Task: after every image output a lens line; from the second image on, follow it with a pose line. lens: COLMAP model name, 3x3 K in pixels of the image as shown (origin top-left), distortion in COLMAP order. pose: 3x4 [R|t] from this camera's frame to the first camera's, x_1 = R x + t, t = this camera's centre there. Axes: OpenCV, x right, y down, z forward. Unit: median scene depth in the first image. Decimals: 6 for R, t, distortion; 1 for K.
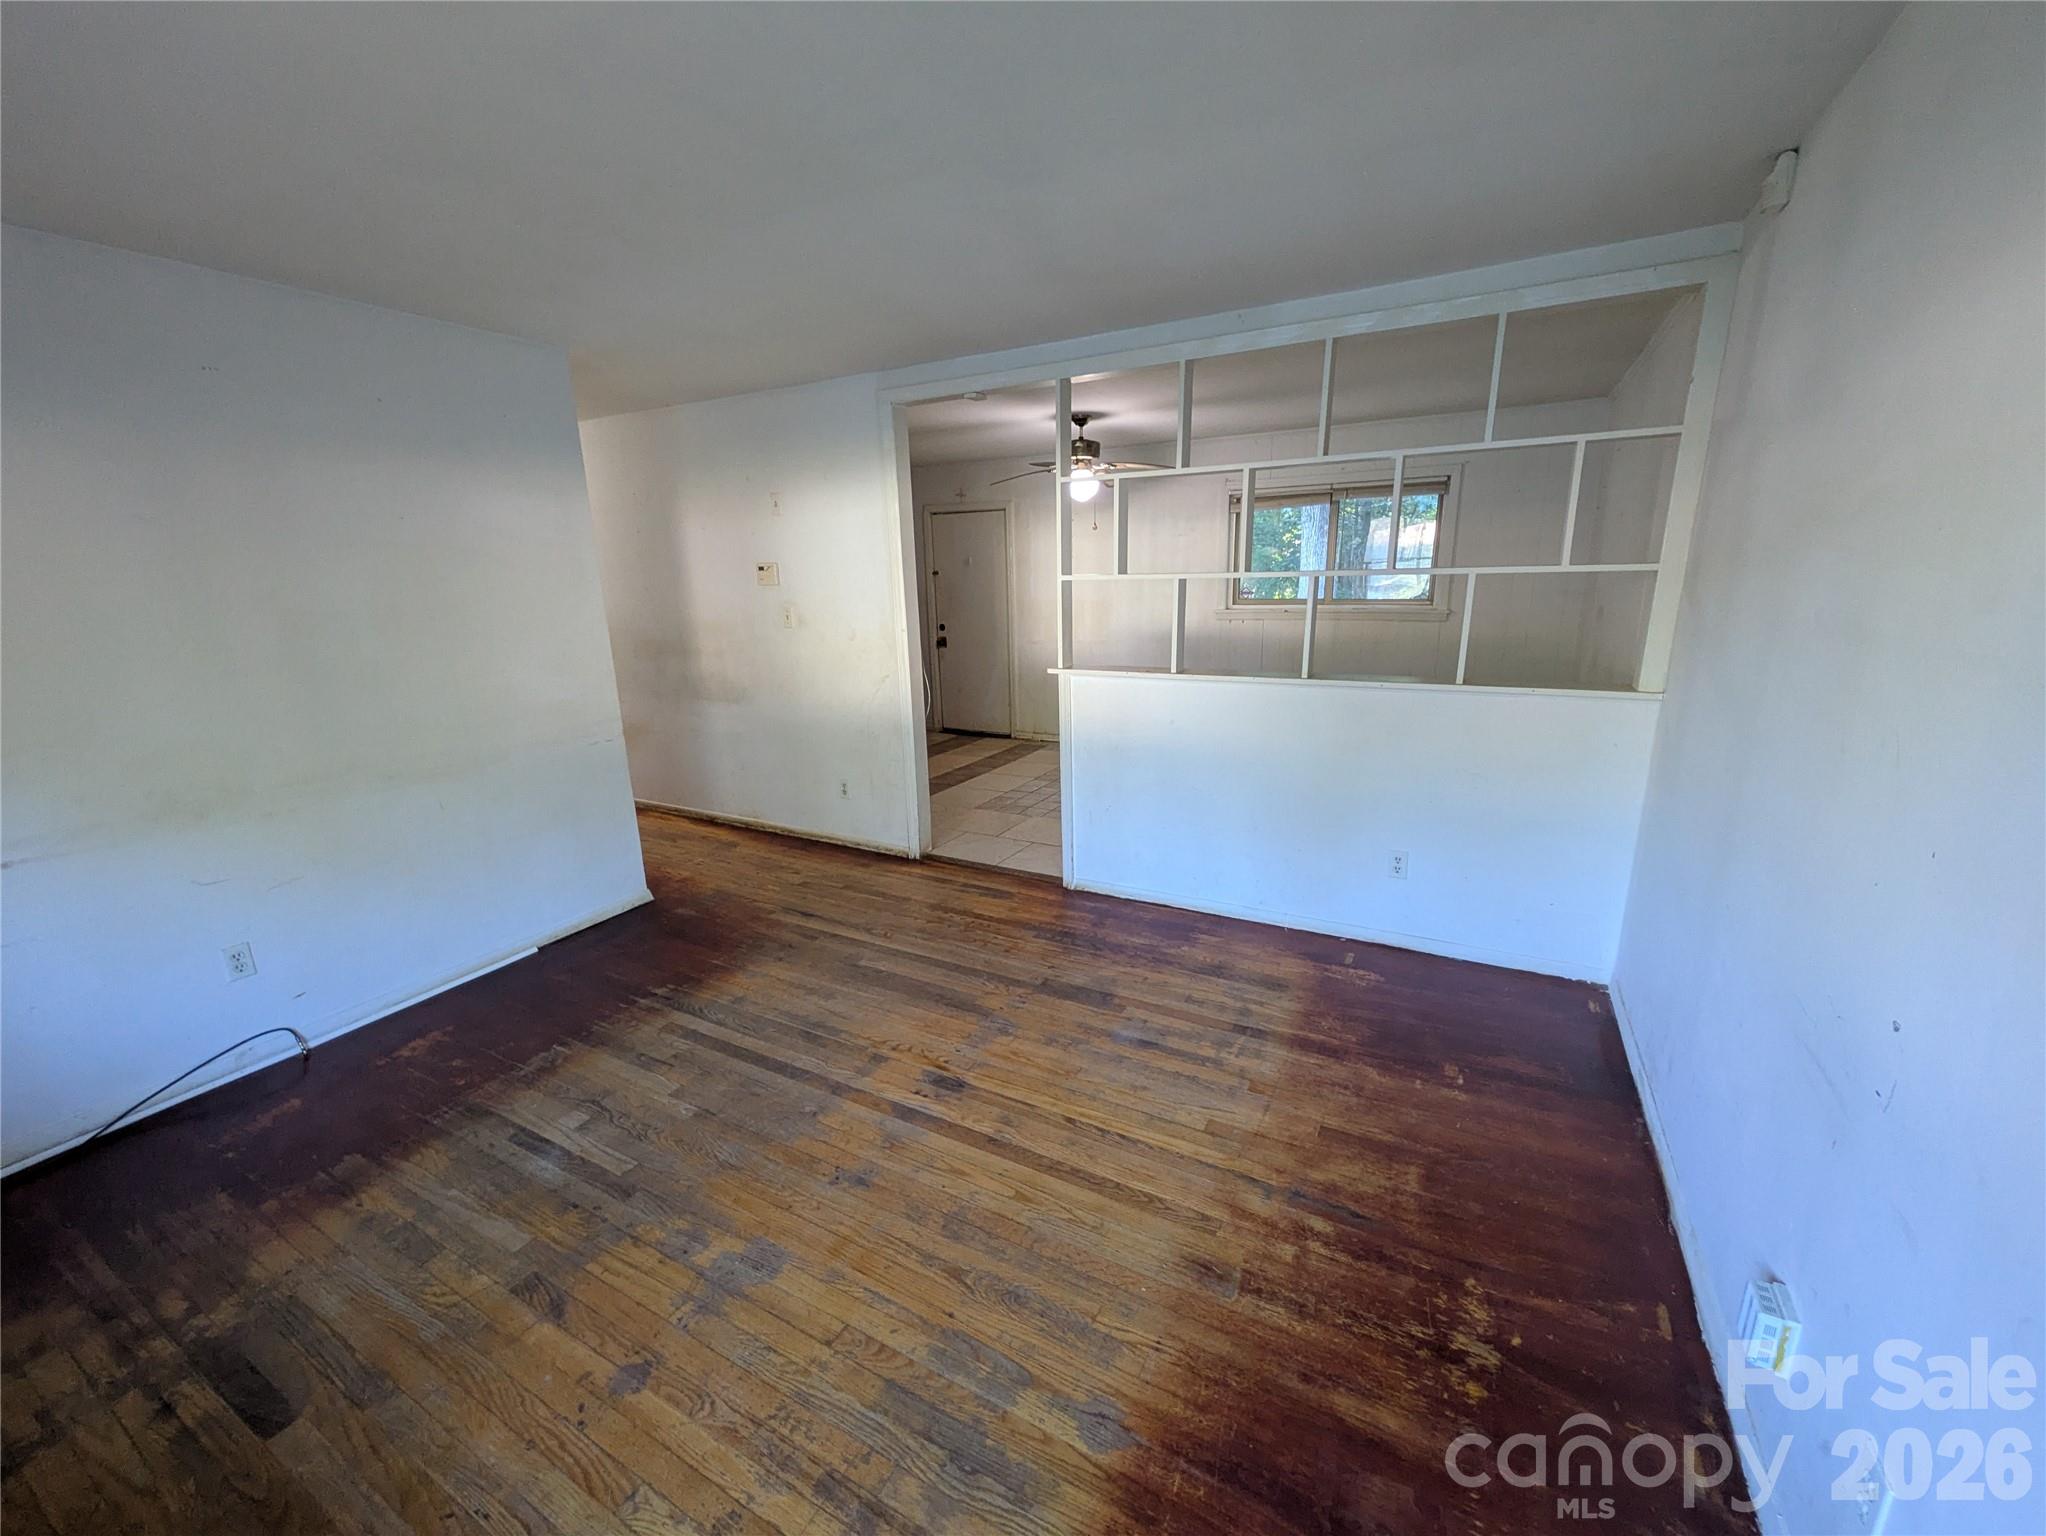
lens RADIAL K [[808.7, 0, 1030.3], [0, 808.7, 772.3], [0, 0, 1]] dist [0.003772, -0.000254]
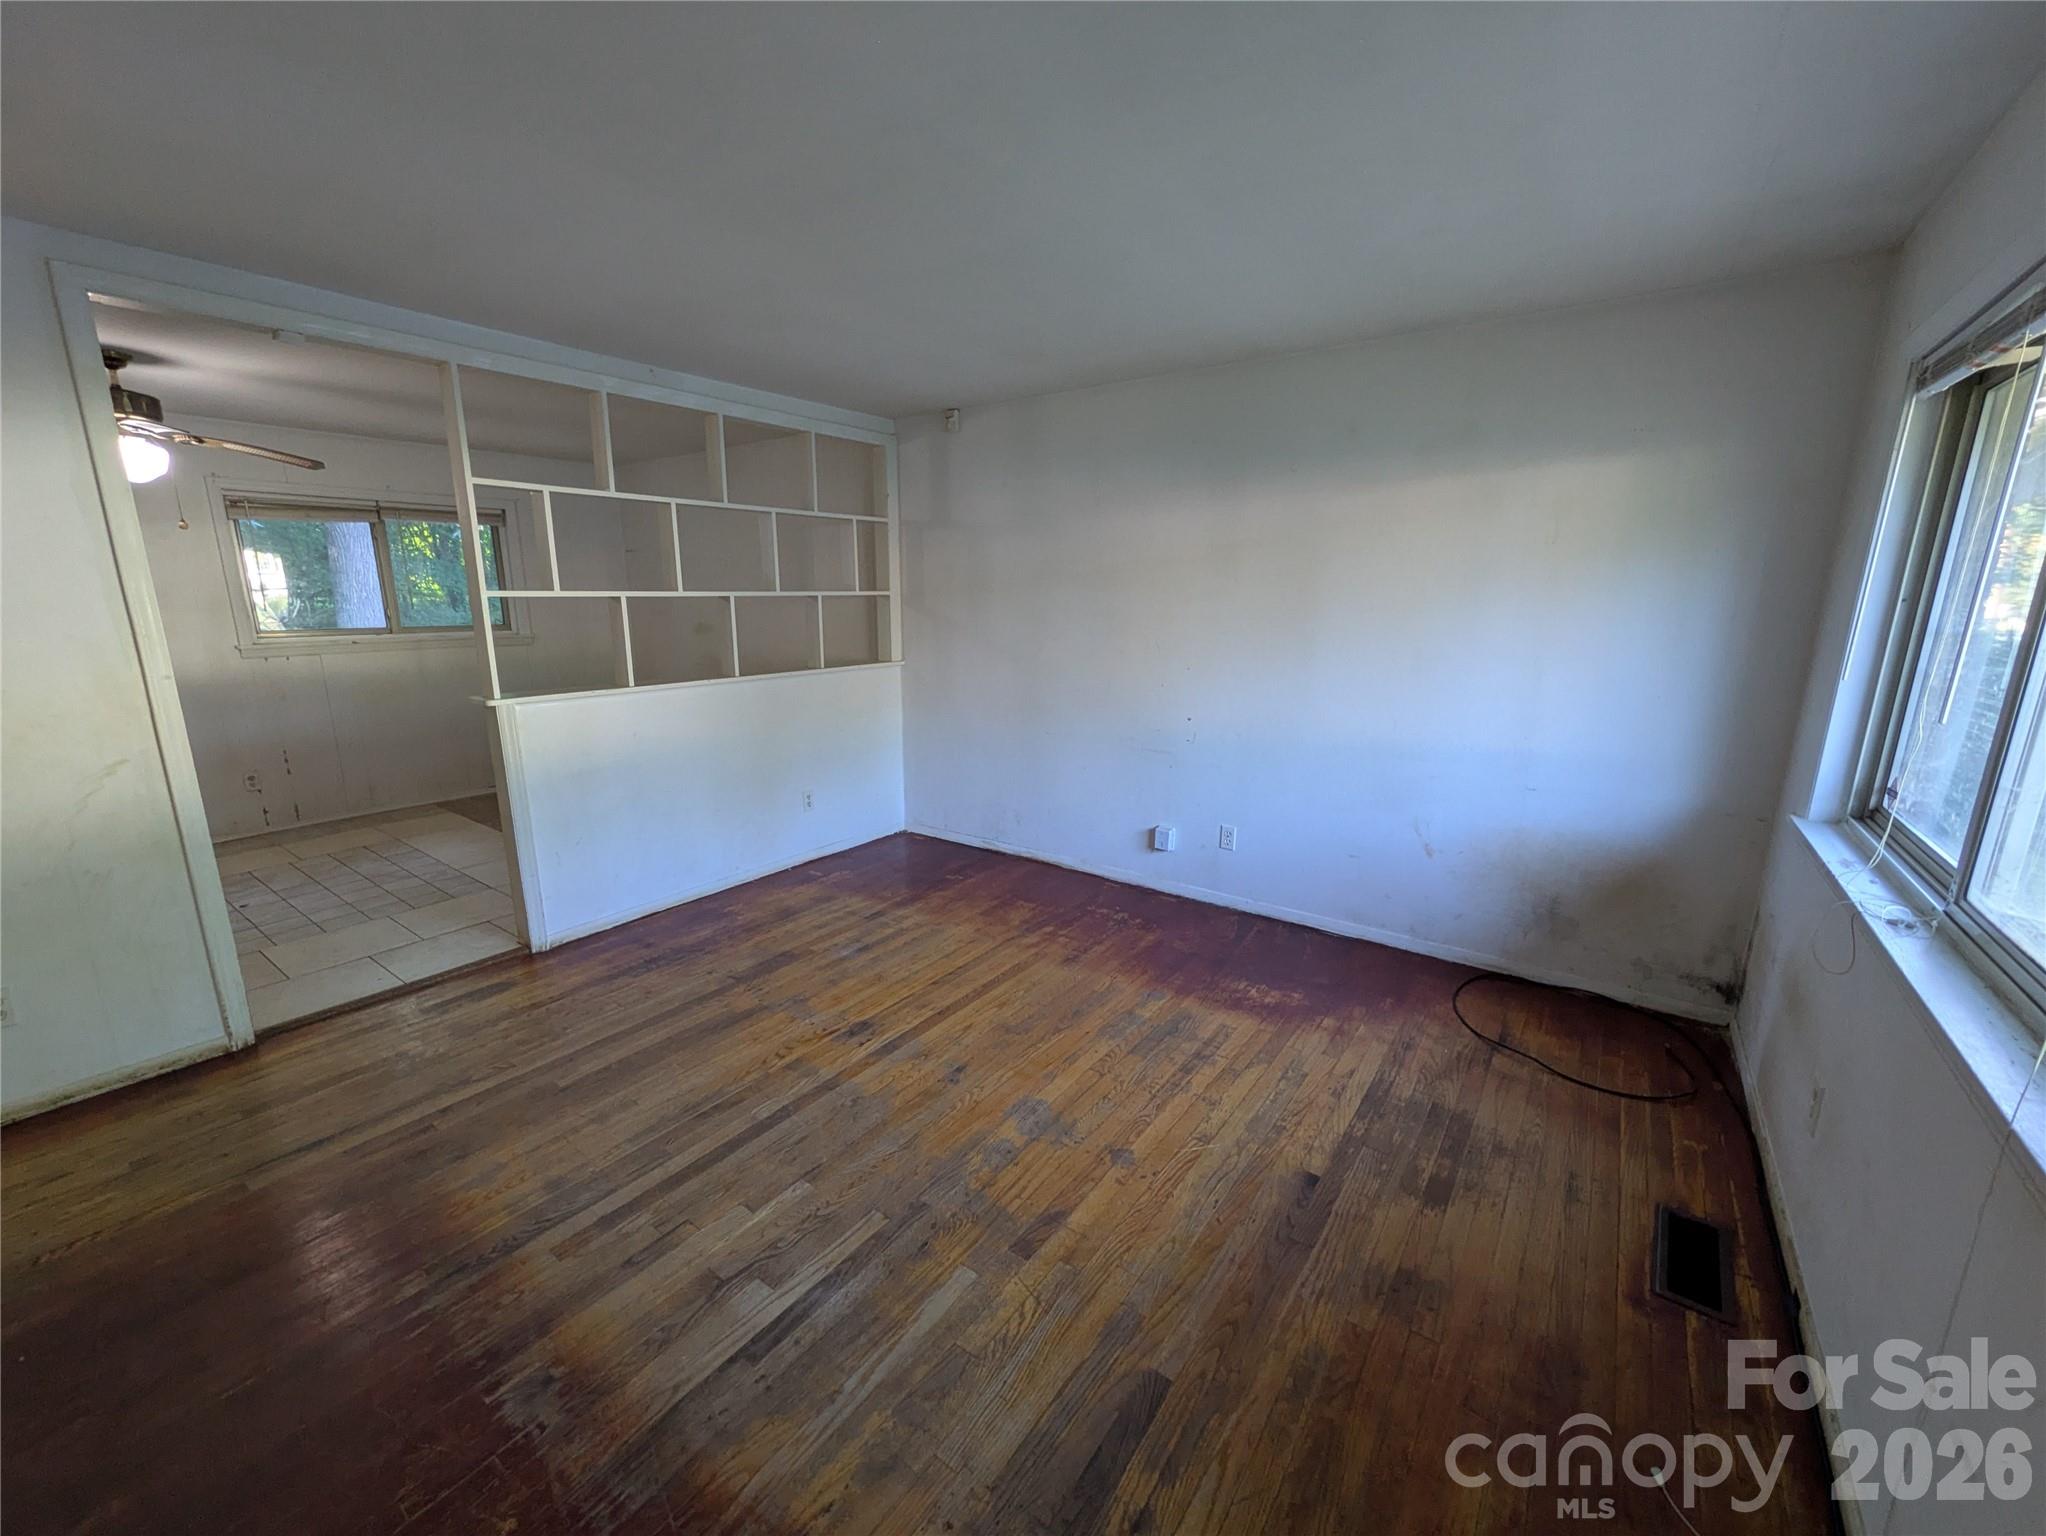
lens RADIAL K [[808.7, 0, 1022.2], [0, 808.7, 769.2], [0, 0, 1]] dist [0.003772, -0.000254]
pose [[0.131374, -0.189021, 0.973145, -1.012008], [0.240620, 0.958378, 0.153669, -0.076348], [-0.961688, 0.213970, 0.171388, 0.464059]]
